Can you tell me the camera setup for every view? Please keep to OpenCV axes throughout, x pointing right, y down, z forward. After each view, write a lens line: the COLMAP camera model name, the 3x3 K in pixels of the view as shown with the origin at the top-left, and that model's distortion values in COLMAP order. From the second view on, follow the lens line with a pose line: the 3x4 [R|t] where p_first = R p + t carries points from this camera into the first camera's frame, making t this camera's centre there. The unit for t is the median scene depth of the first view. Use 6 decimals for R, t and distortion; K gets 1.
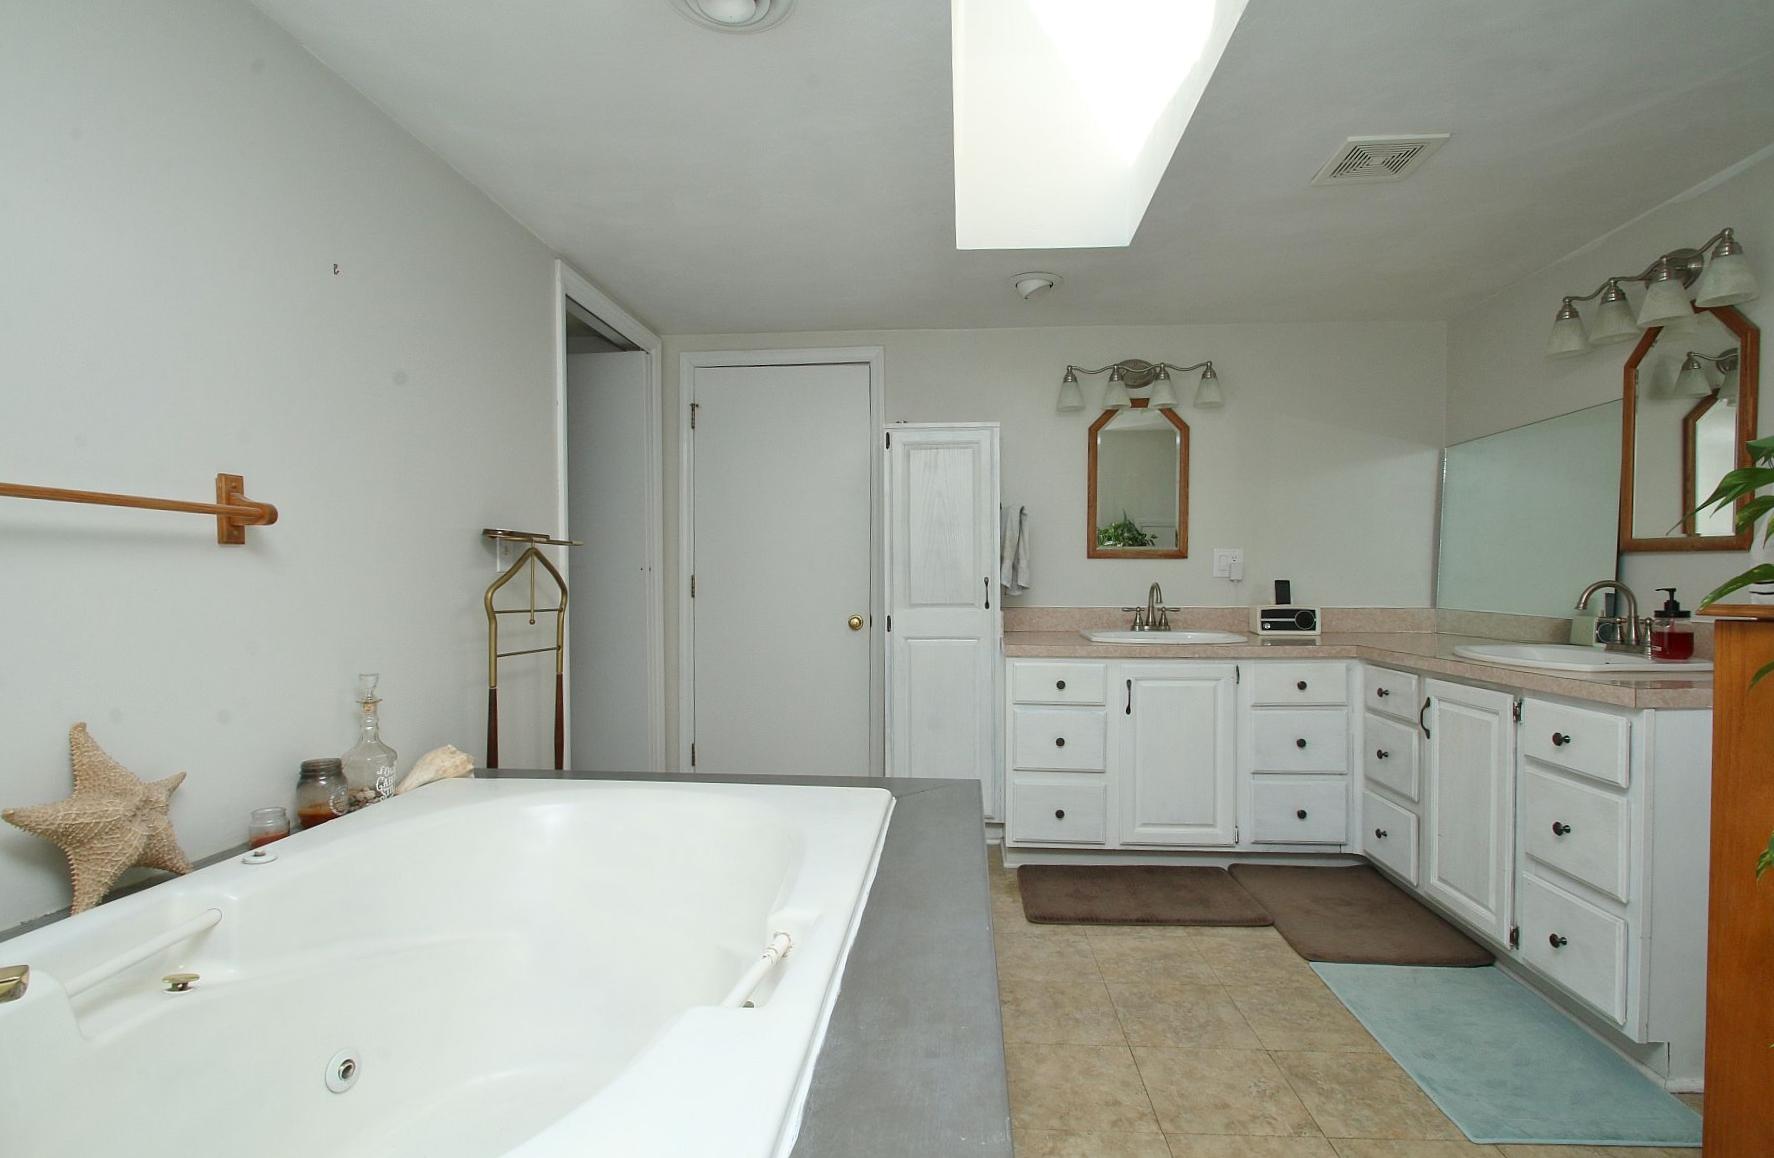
lens RADIAL K [[844.3, 0, 891.9], [0, 844.3, 596.1], [0, 0, 1]] dist [0.019971, -0.019112]
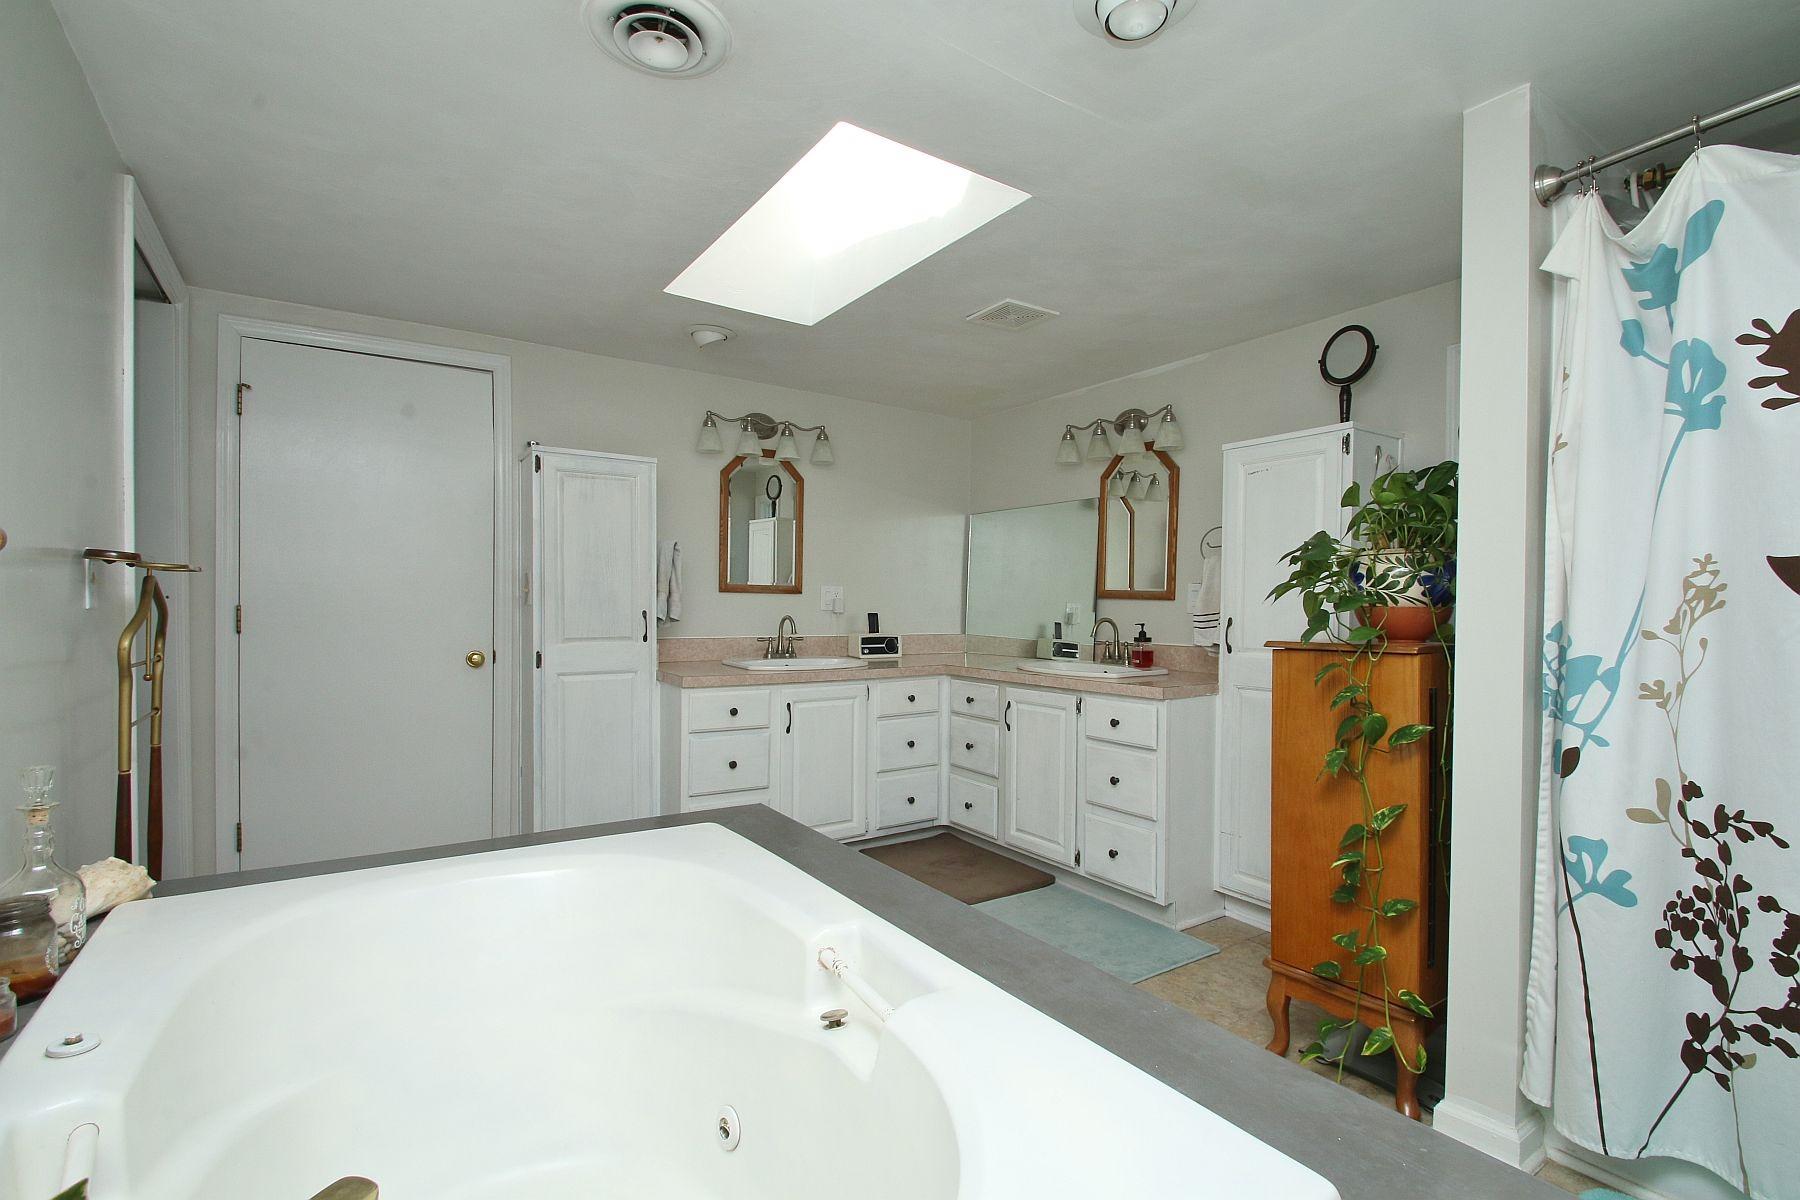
lens RADIAL K [[838.5, 0, 910.7], [0, 838.5, 614.7], [0, 0, 1]] dist [-0.002332, -0.000523]
pose [[0.781459, -0.000419, 0.623956, -0.296082], [0.001662, 0.999998, -0.001410, -0.017225], [-0.623954, 0.002139, 0.781458, 0.024349]]
